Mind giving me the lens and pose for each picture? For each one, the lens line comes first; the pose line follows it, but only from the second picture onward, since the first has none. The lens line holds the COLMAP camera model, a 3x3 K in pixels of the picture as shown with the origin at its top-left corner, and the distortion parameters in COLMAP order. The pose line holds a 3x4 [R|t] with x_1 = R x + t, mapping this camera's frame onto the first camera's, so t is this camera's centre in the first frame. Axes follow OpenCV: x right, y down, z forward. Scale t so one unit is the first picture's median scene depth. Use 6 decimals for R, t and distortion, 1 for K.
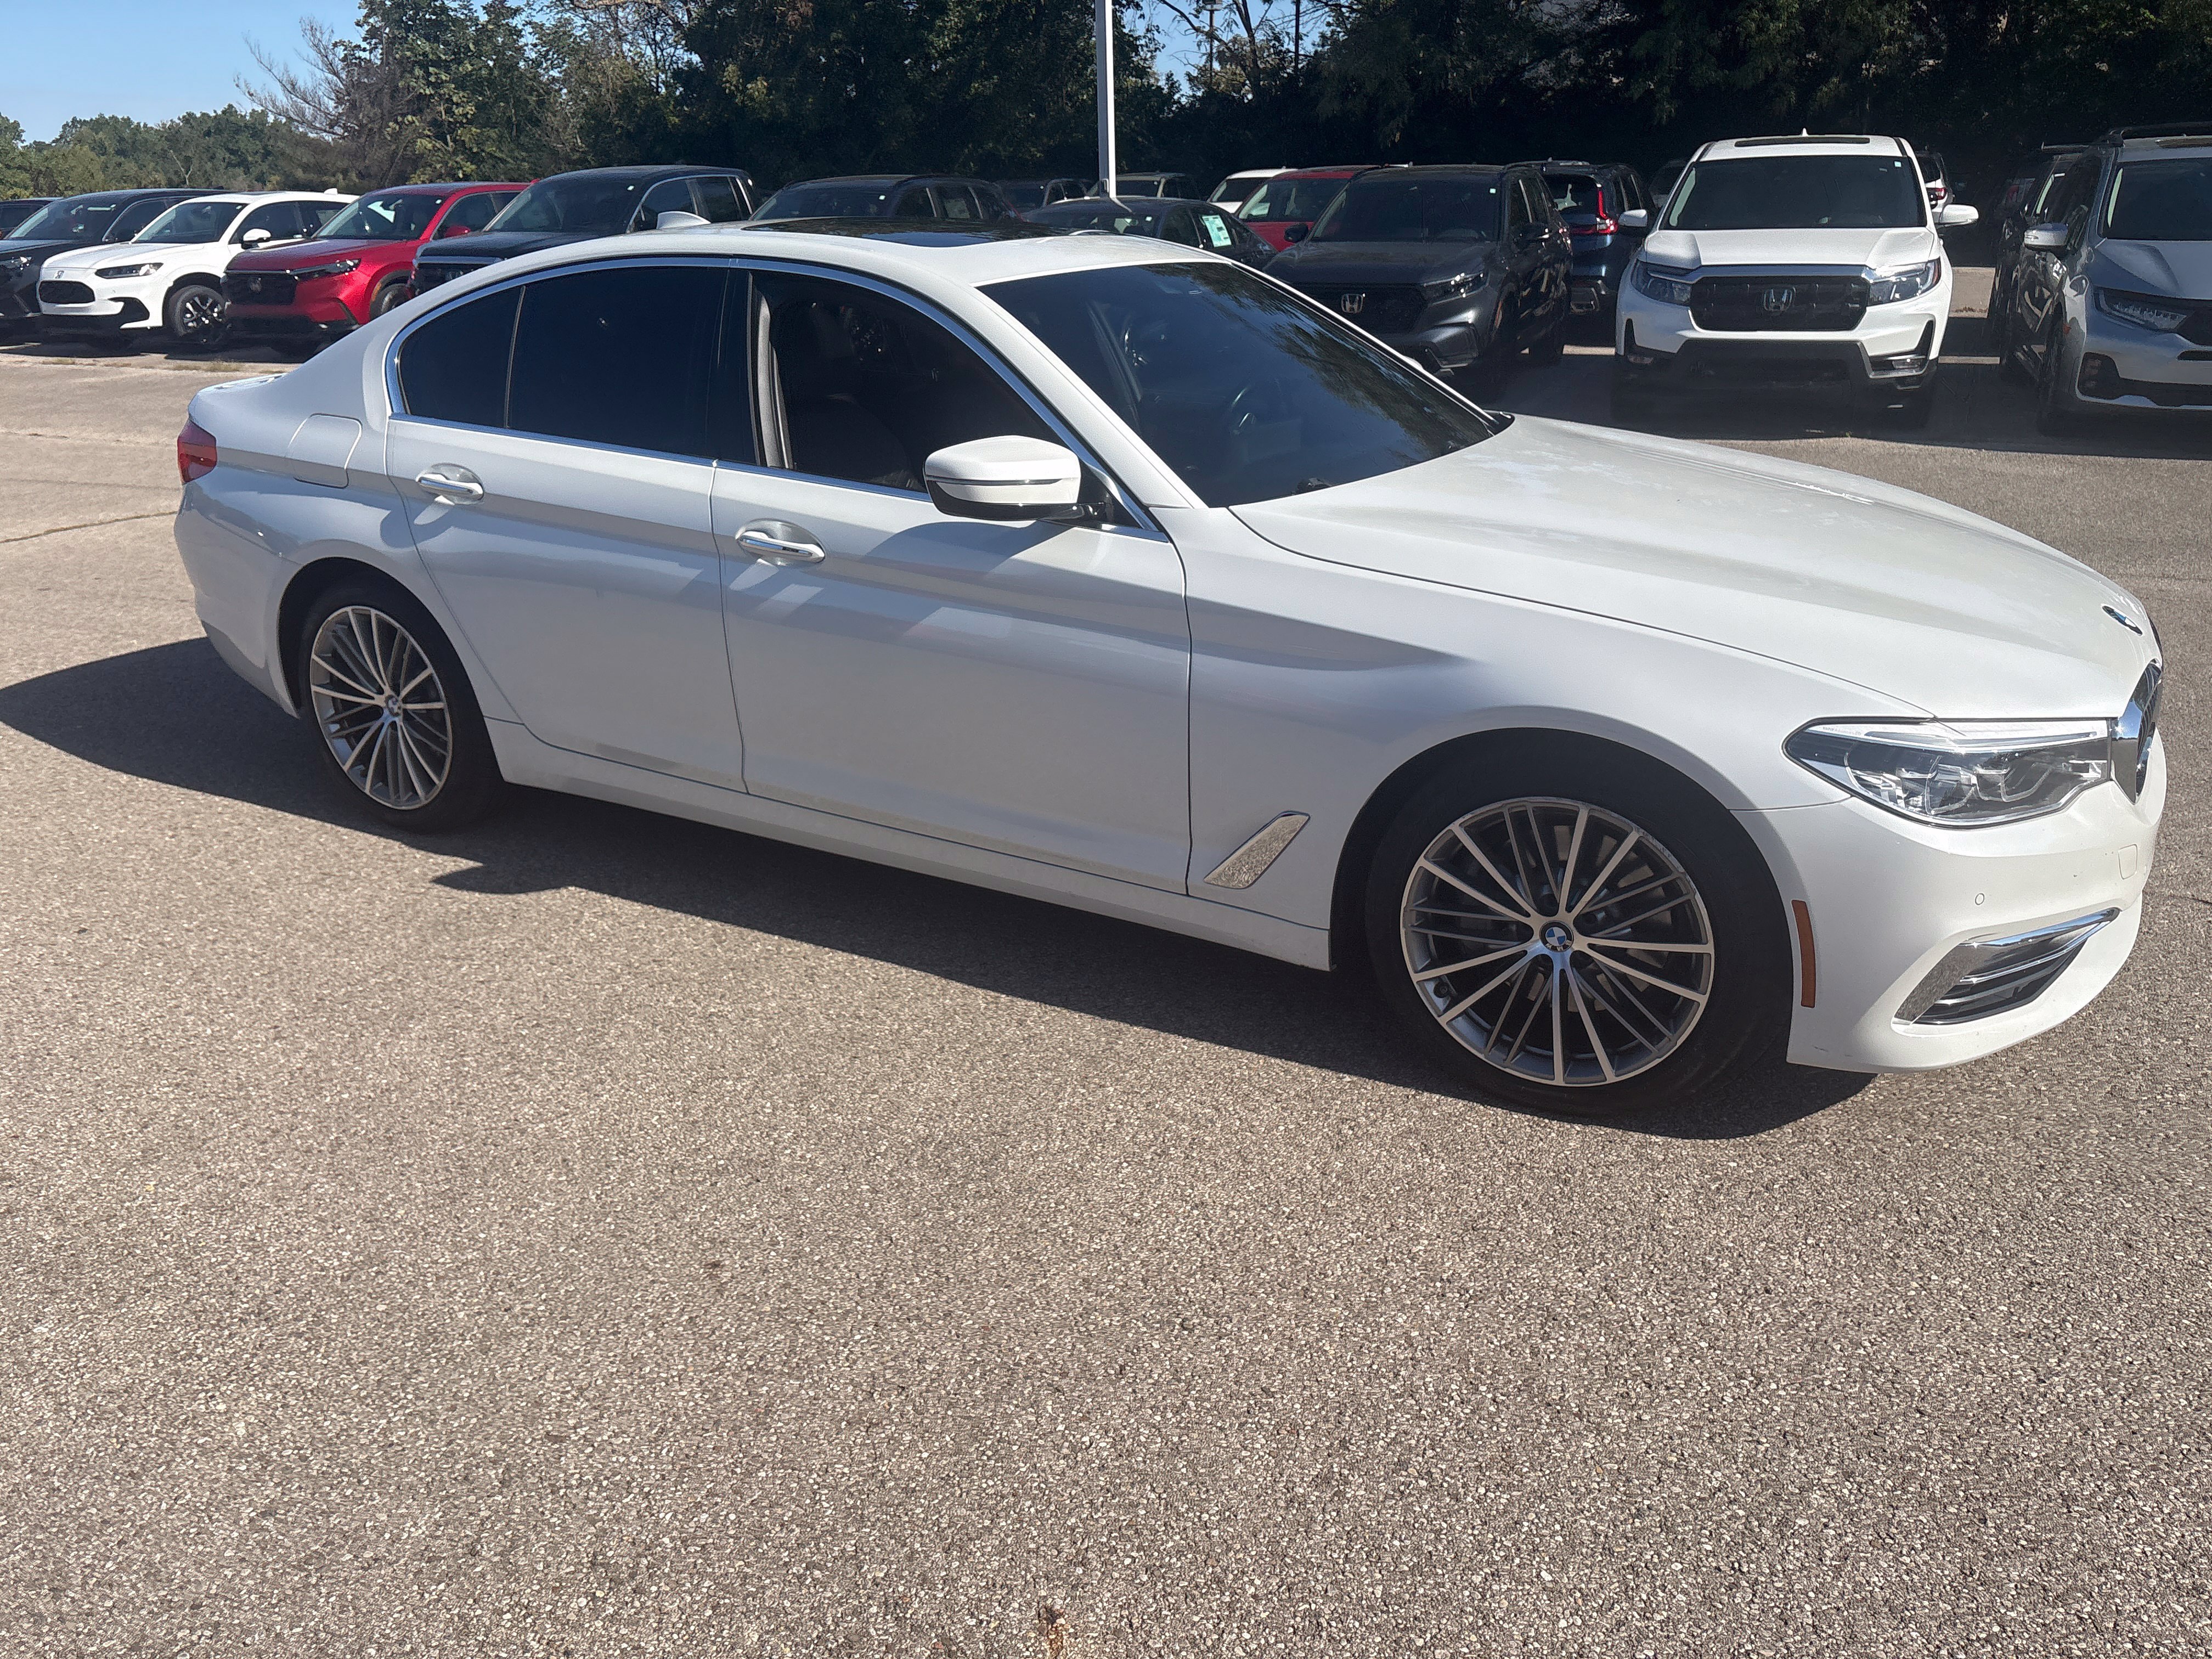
lens RADIAL K [[1681.6, 0, 1126.9], [0, 1681.6, 841.3], [0, 0, 1]] dist [0.055765, -0.055083]
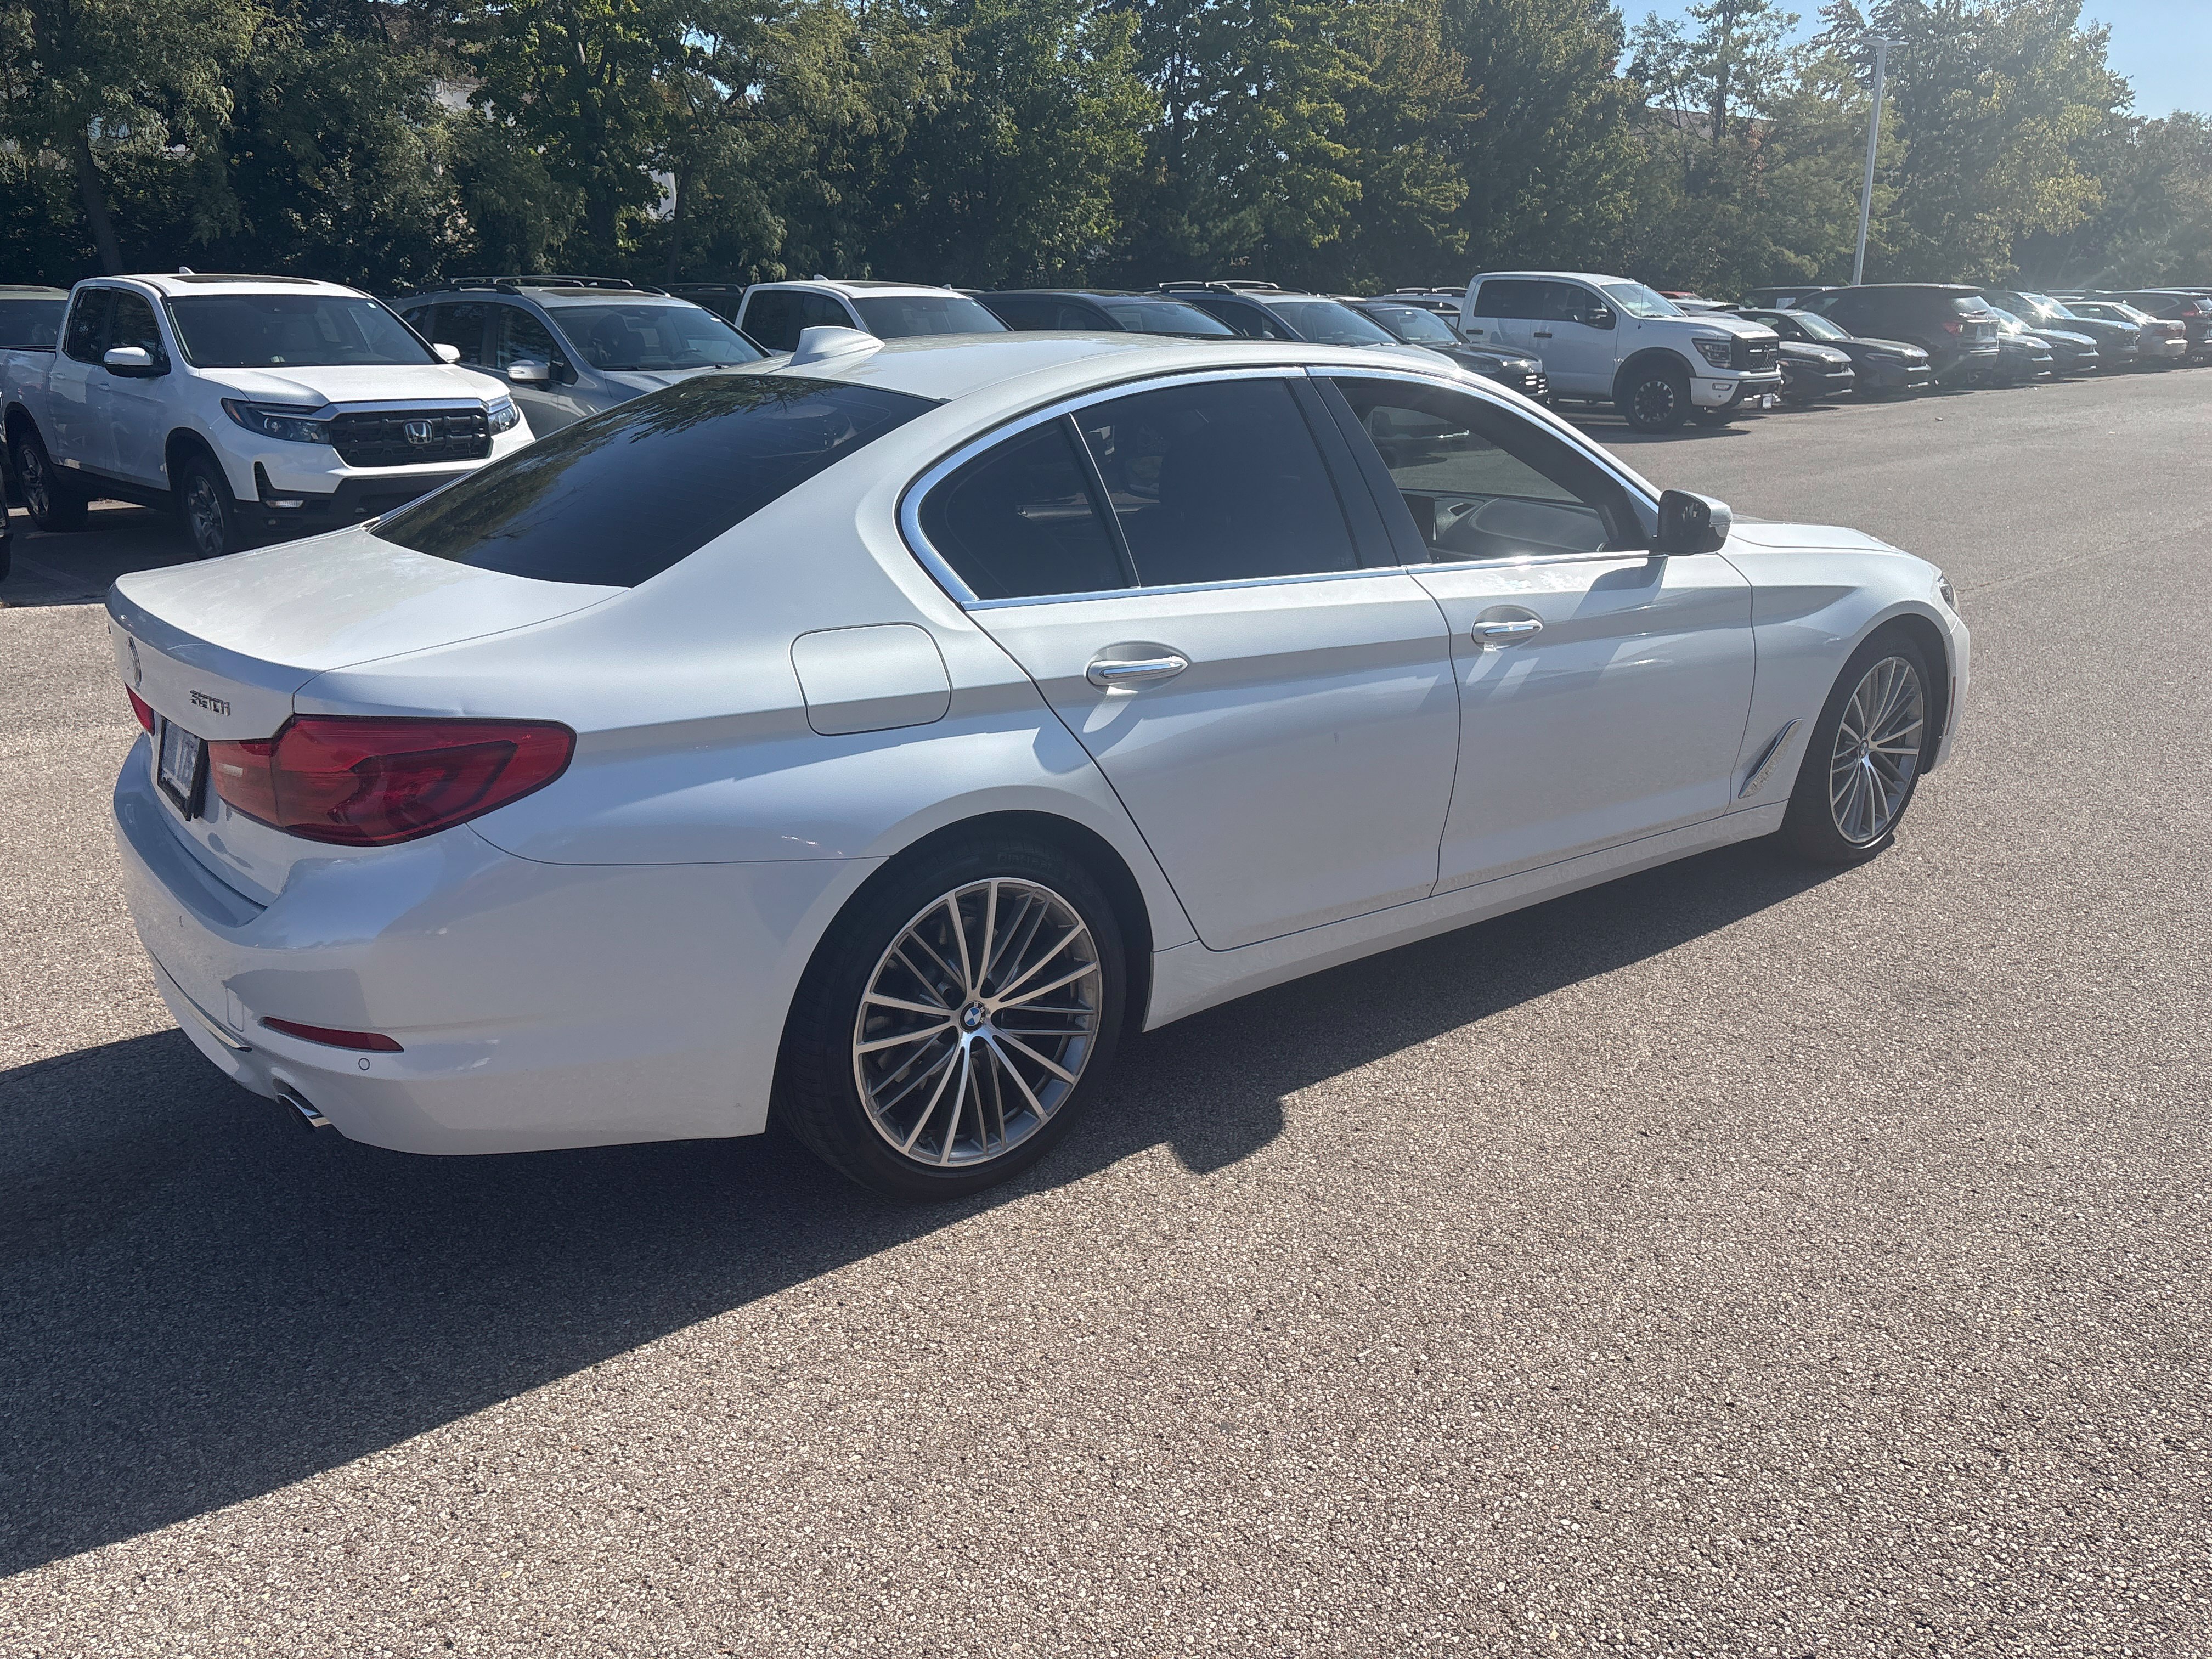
lens RADIAL K [[1764.7, 0, 1109.5], [0, 1764.7, 829.5], [0, 0, 1]] dist [0.013101, 0.005432]
pose [[0.366577, -0.255920, 0.894498, -1.344666], [0.340103, 0.931746, 0.127198, -0.290025], [-0.865997, 0.257594, 0.428596, 0.798959]]
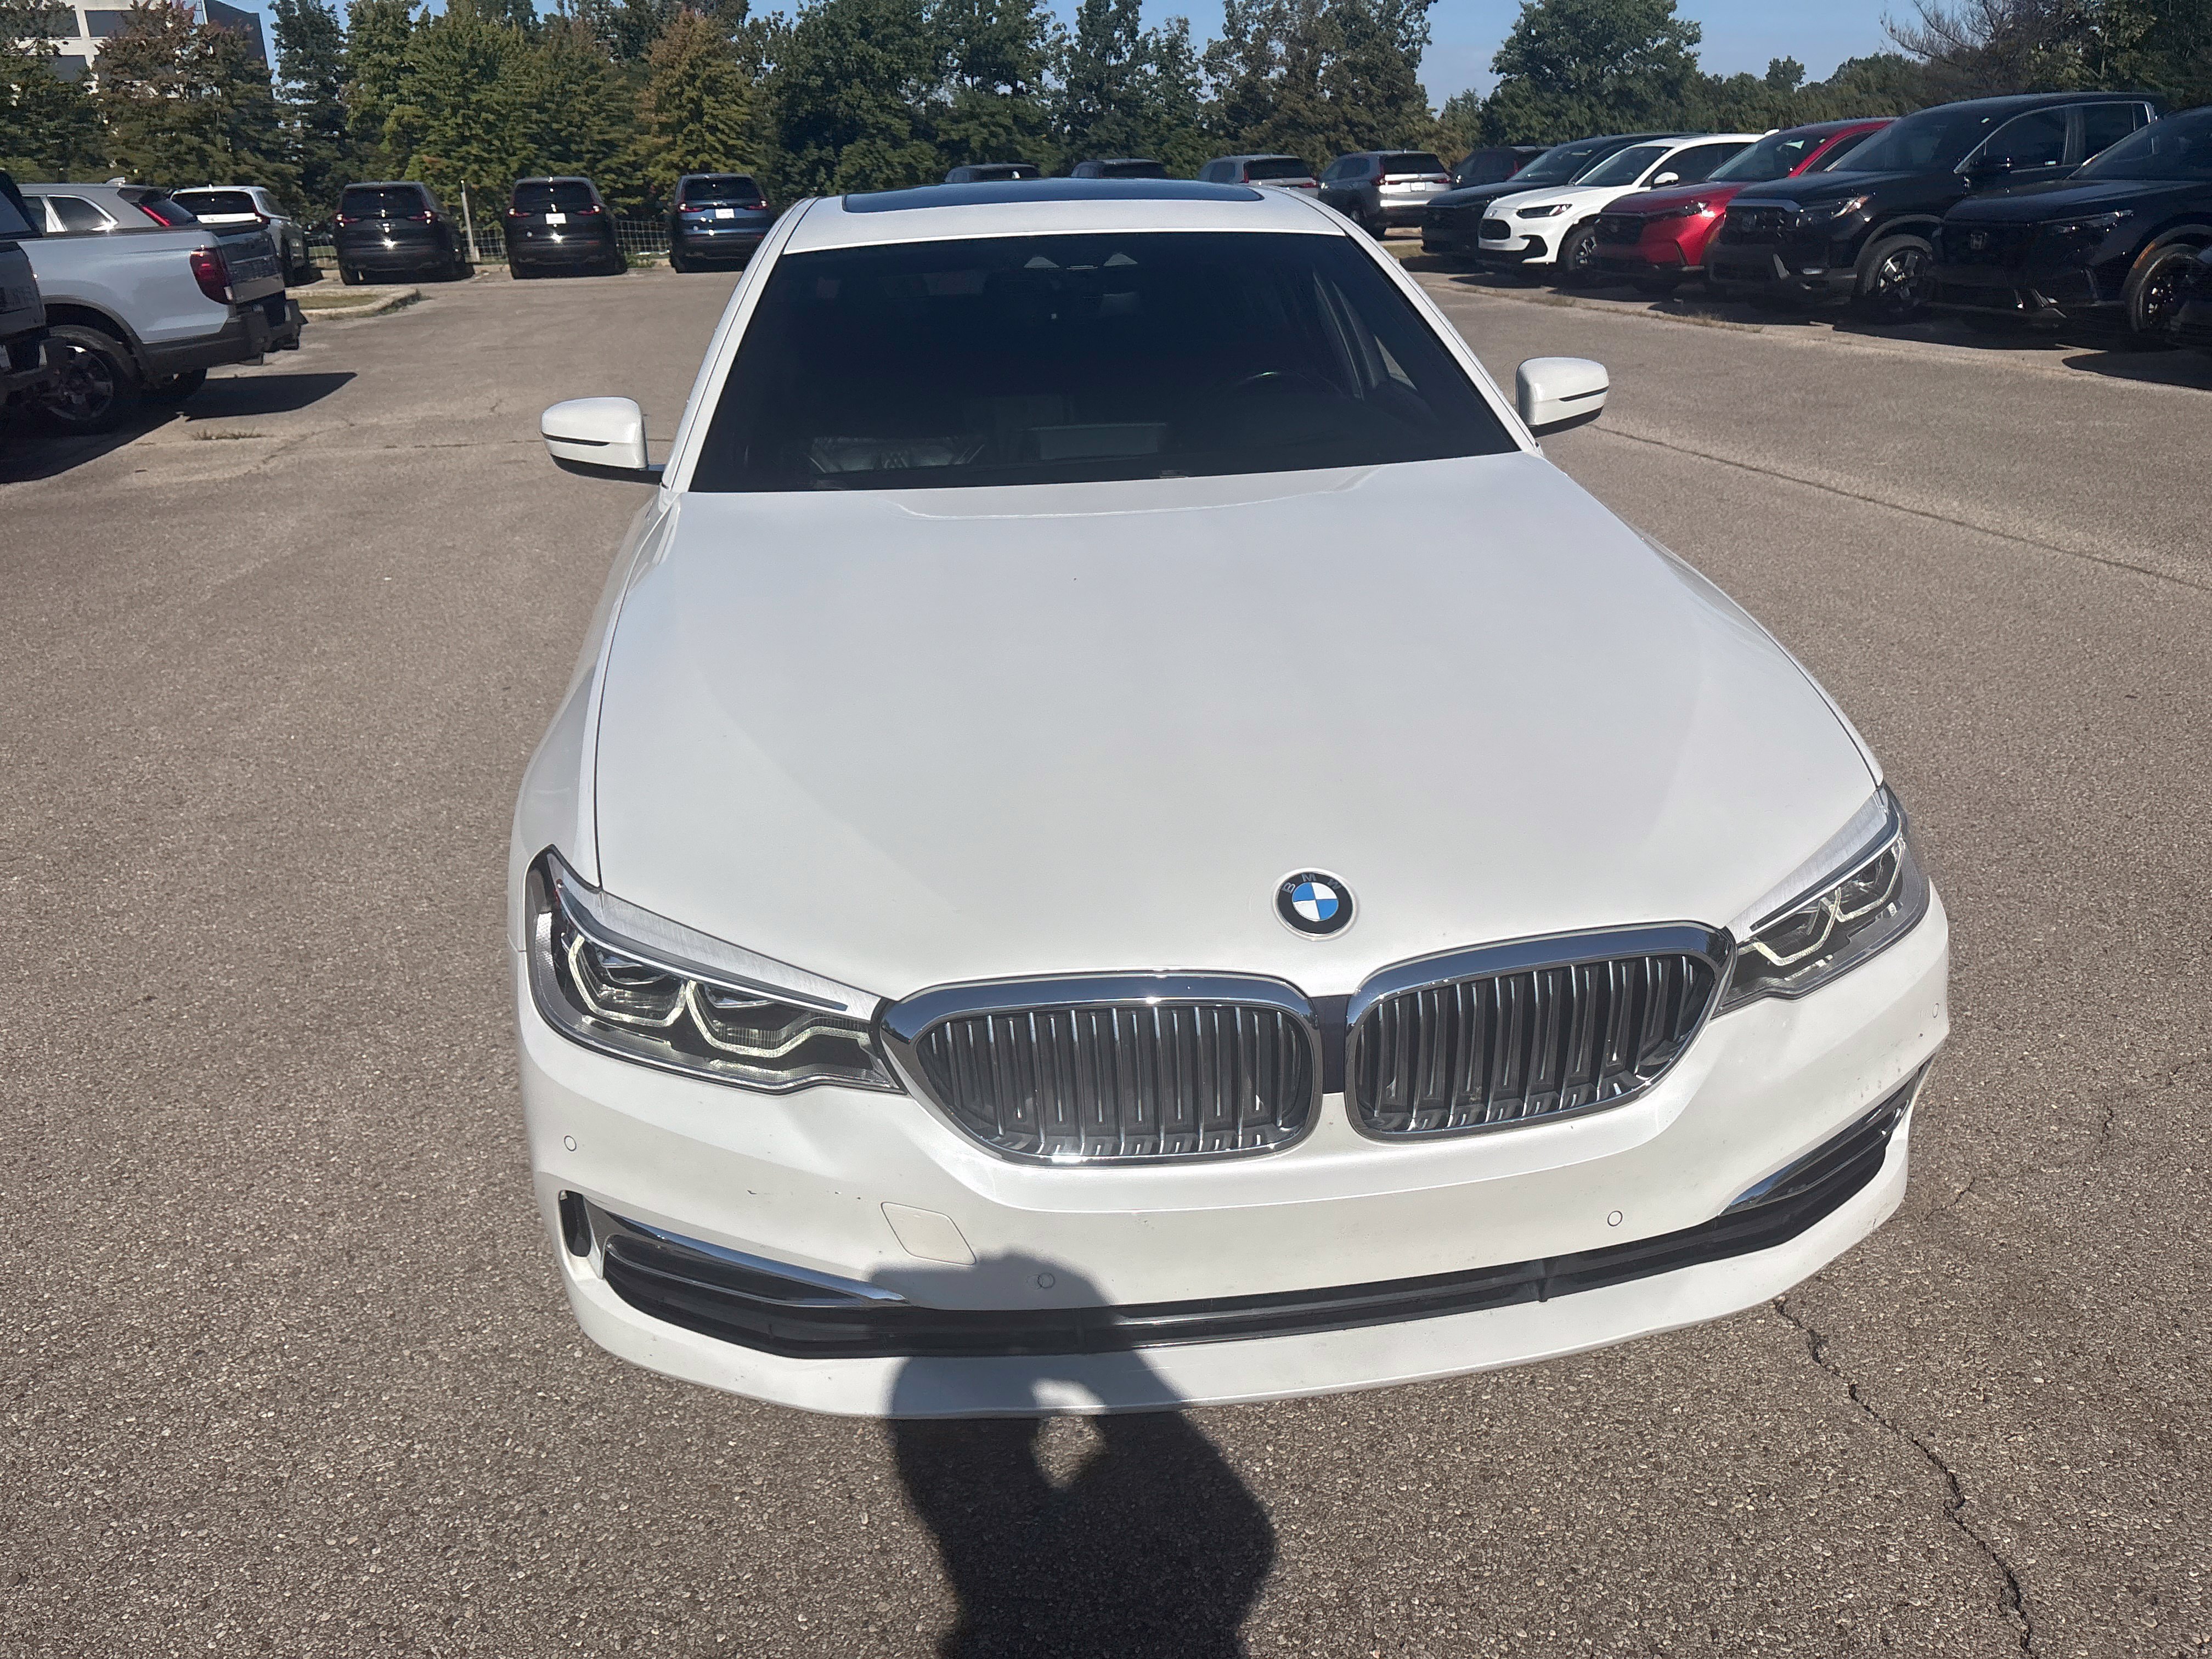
lens RADIAL K [[1681.6, 0, 1118.5], [0, 1681.6, 826.7], [0, 0, 1]] dist [0.055765, -0.055083]
pose [[0.613436, 0.283197, -0.737222, 0.888382], [-0.263949, 0.953333, 0.146584, -0.205023], [0.744330, 0.104669, 0.659558, 0.529154]]
